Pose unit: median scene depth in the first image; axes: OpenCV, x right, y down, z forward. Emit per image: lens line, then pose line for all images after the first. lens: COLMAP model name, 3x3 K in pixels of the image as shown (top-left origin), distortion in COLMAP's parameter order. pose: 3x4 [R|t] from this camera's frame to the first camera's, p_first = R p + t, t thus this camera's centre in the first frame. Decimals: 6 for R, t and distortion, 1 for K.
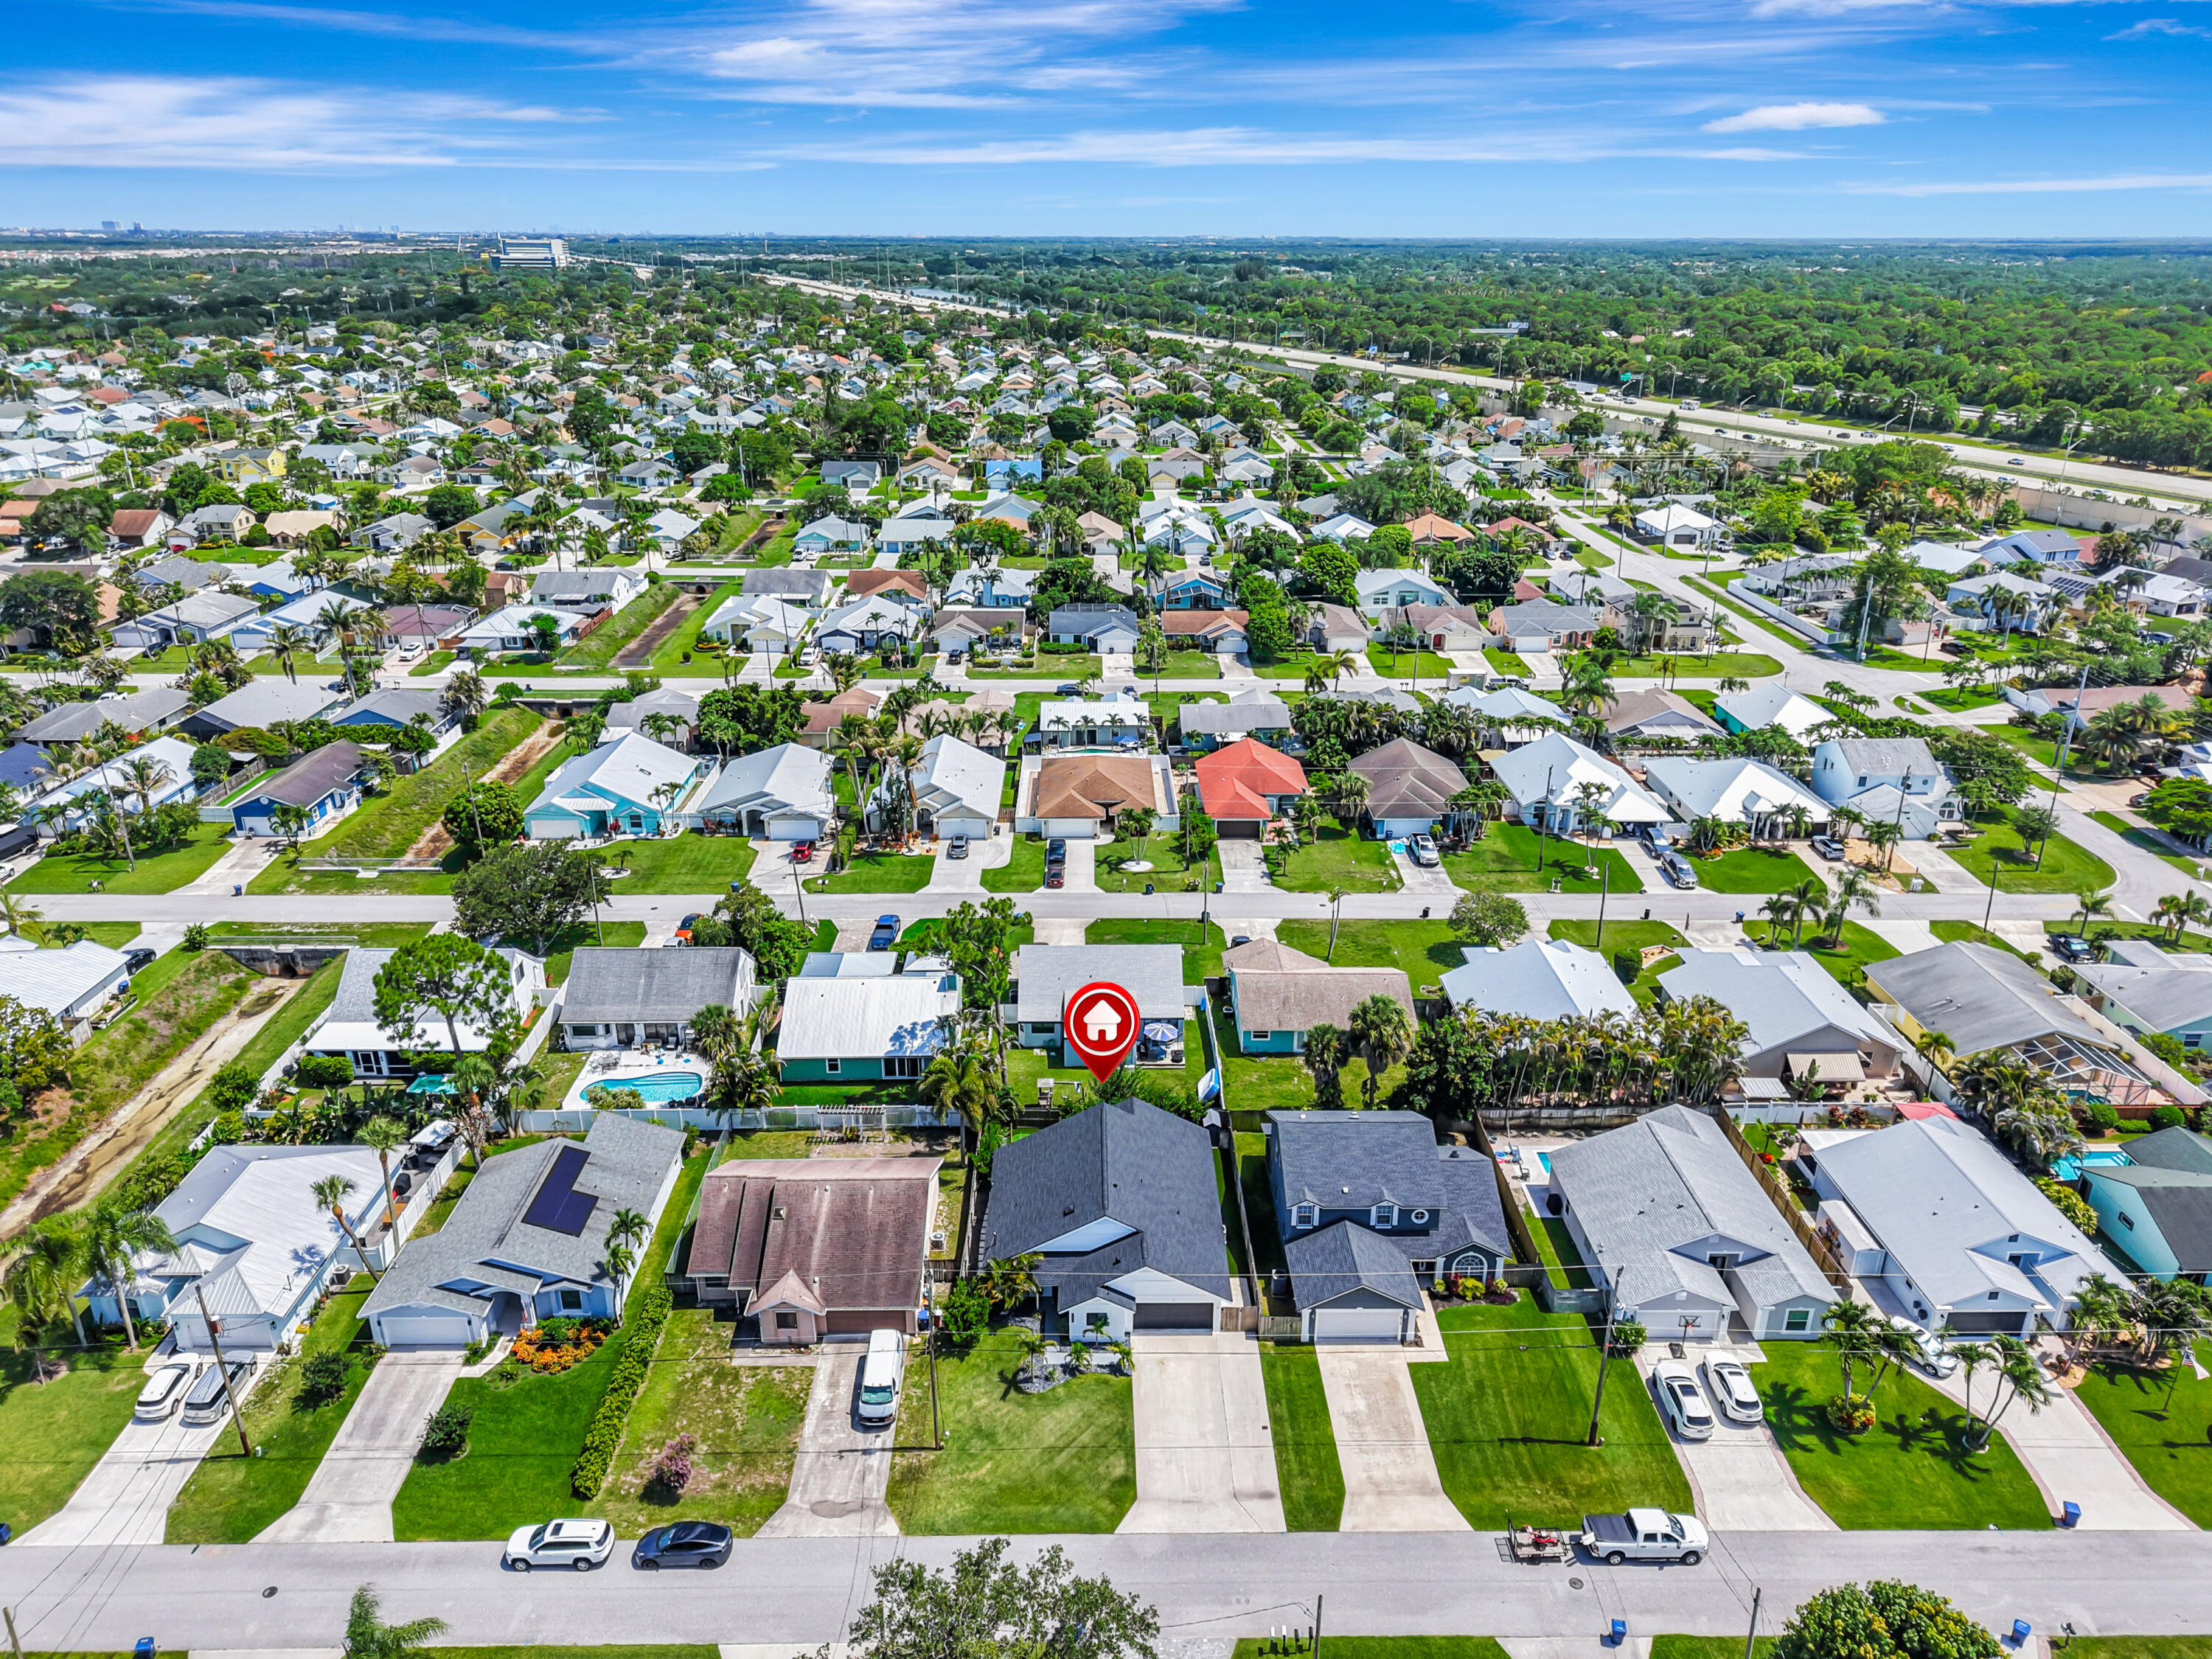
lens RADIAL K [[1499.4, 0, 1106.0], [0, 1499.4, 829.5], [0, 0, 1]] dist [-0.004355, -0.003485]
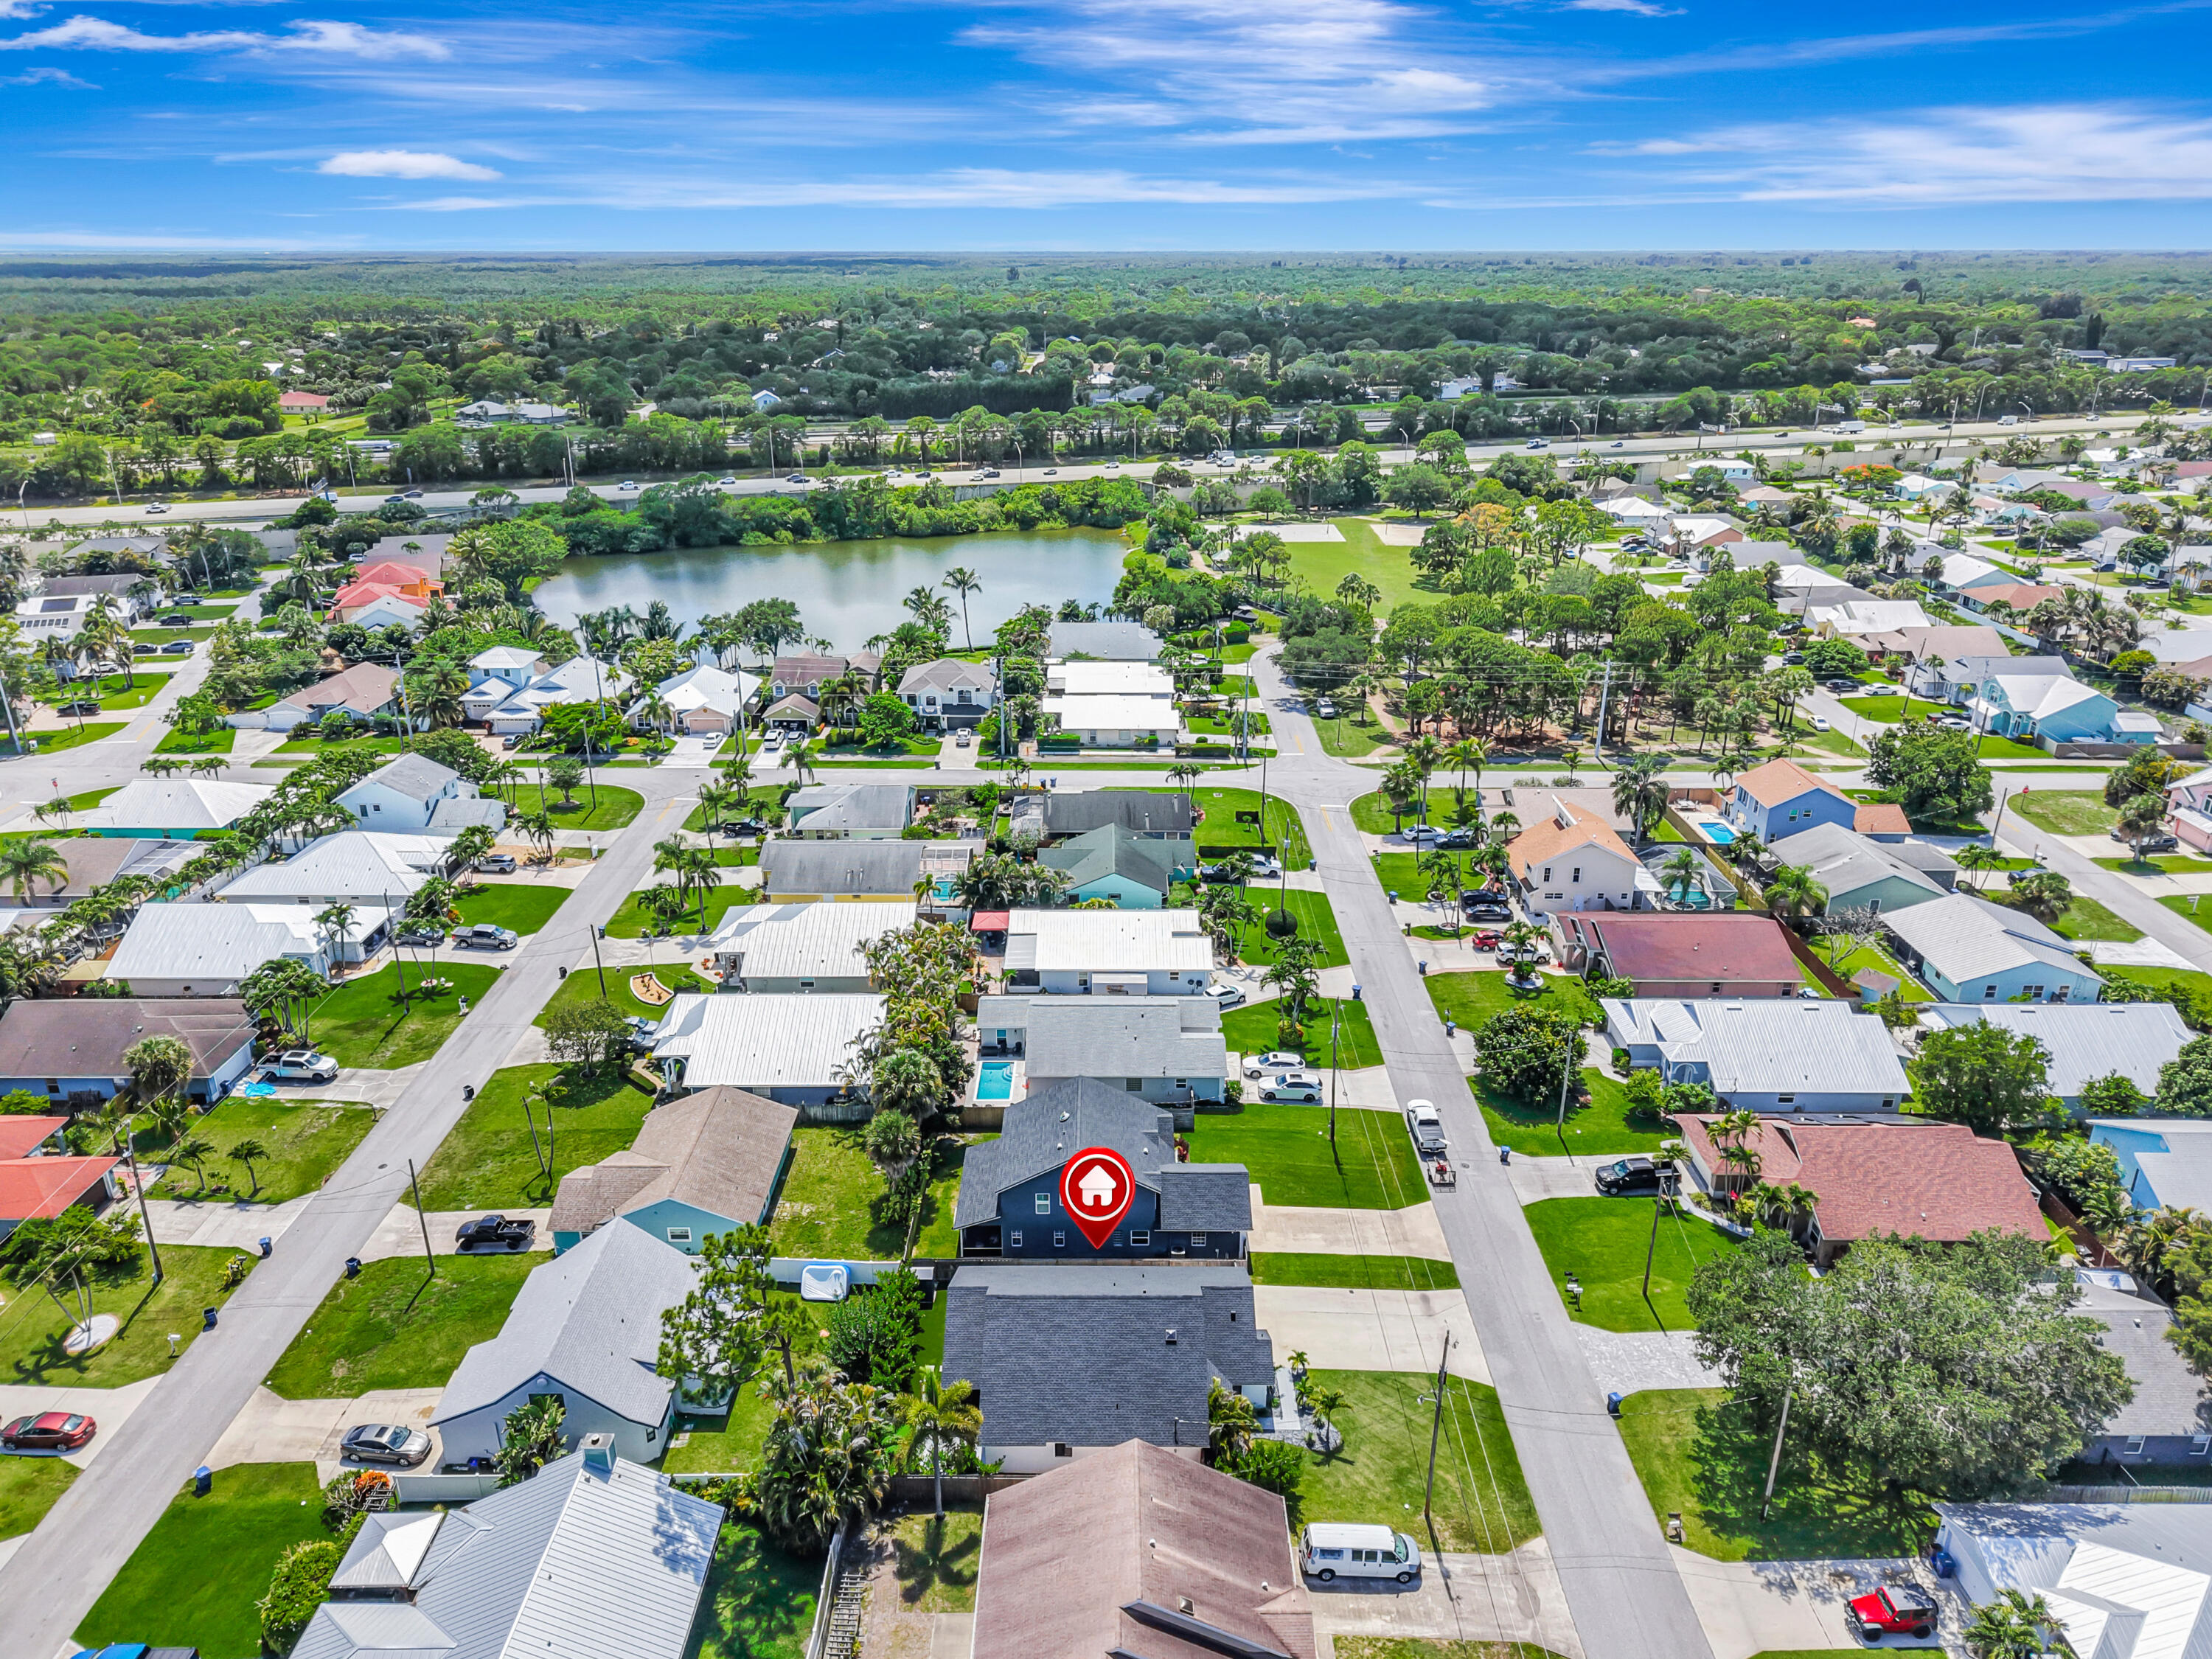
lens RADIAL K [[1504.7, 0, 1112.1], [0, 1504.7, 787.4], [0, 0, 1]] dist [0.006903, -0.006796]
pose [[0.013019, -0.340853, 0.940026, -0.805808], [0.371051, 0.874629, 0.312001, -0.351530], [-0.928521, 0.344736, 0.137861, 0.823084]]
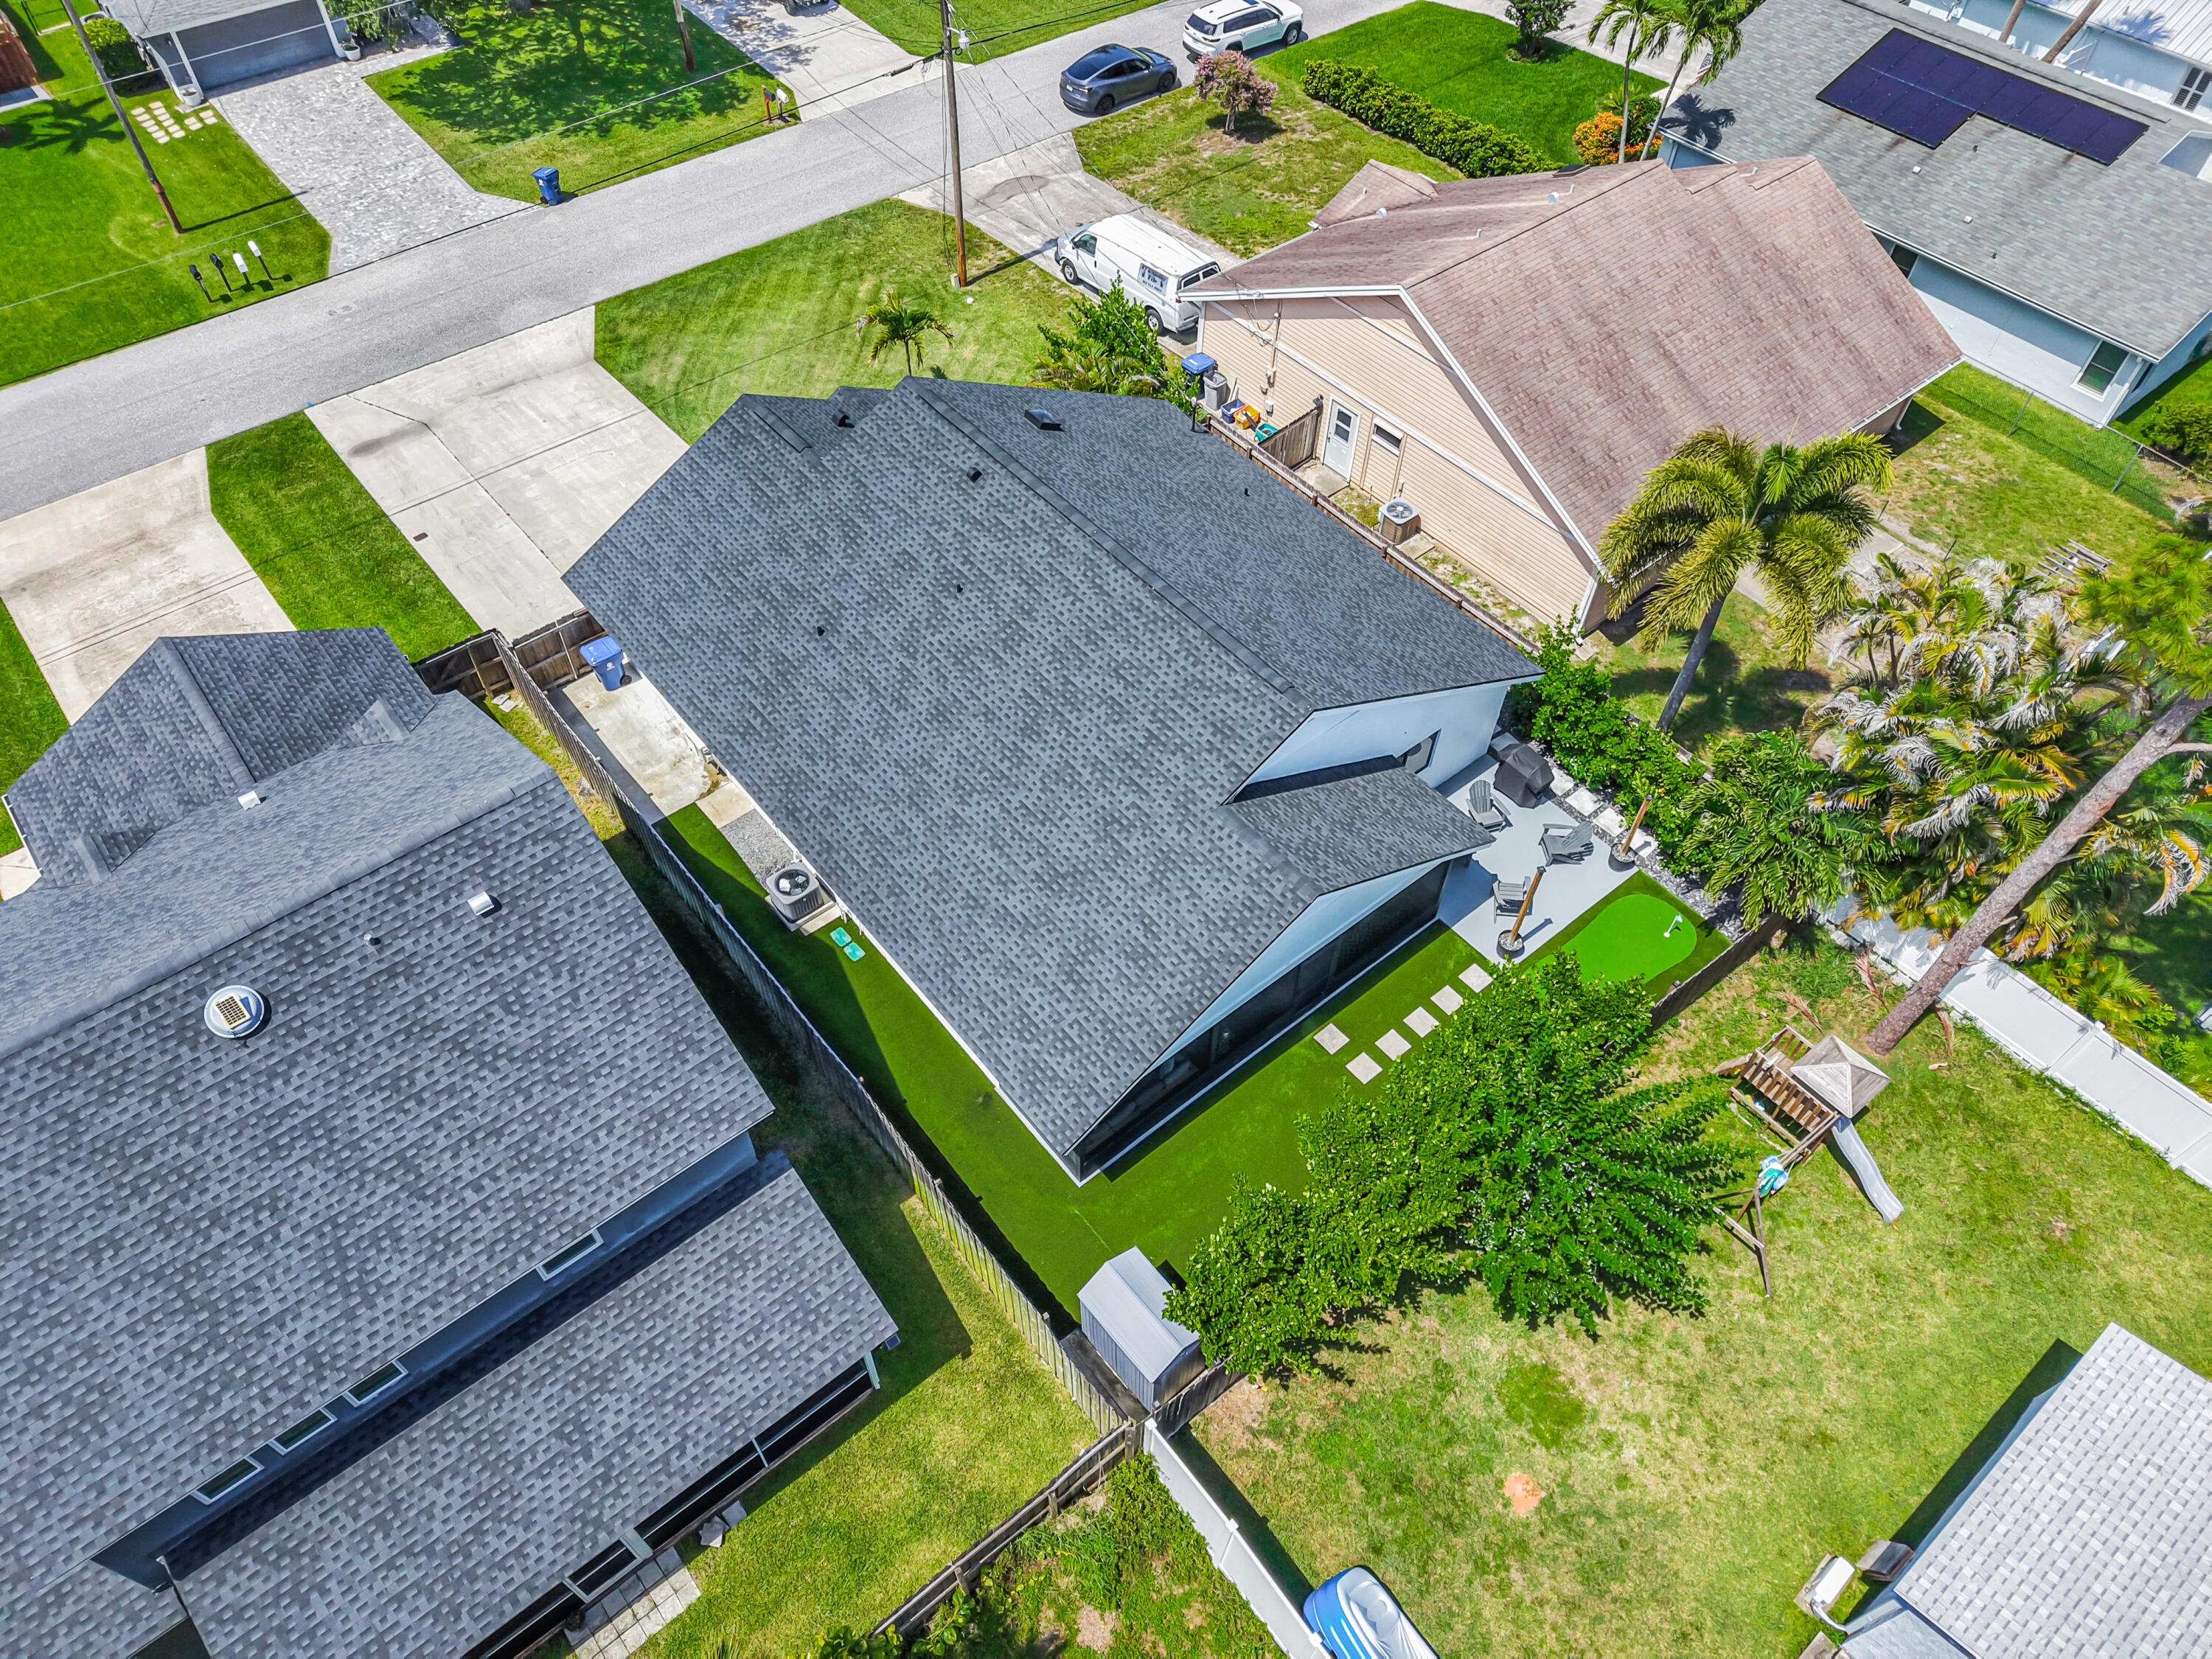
lens RADIAL K [[1480.0, 0, 1106.0], [0, 1480.0, 829.5], [0, 0, 1]] dist [0.020329, -0.015513]
pose [[-0.782703, 0.473004, -0.404528, 0.158214], [-0.249428, 0.357095, 0.900149, -0.031793], [0.570229, 0.805450, -0.161519, 1.189154]]
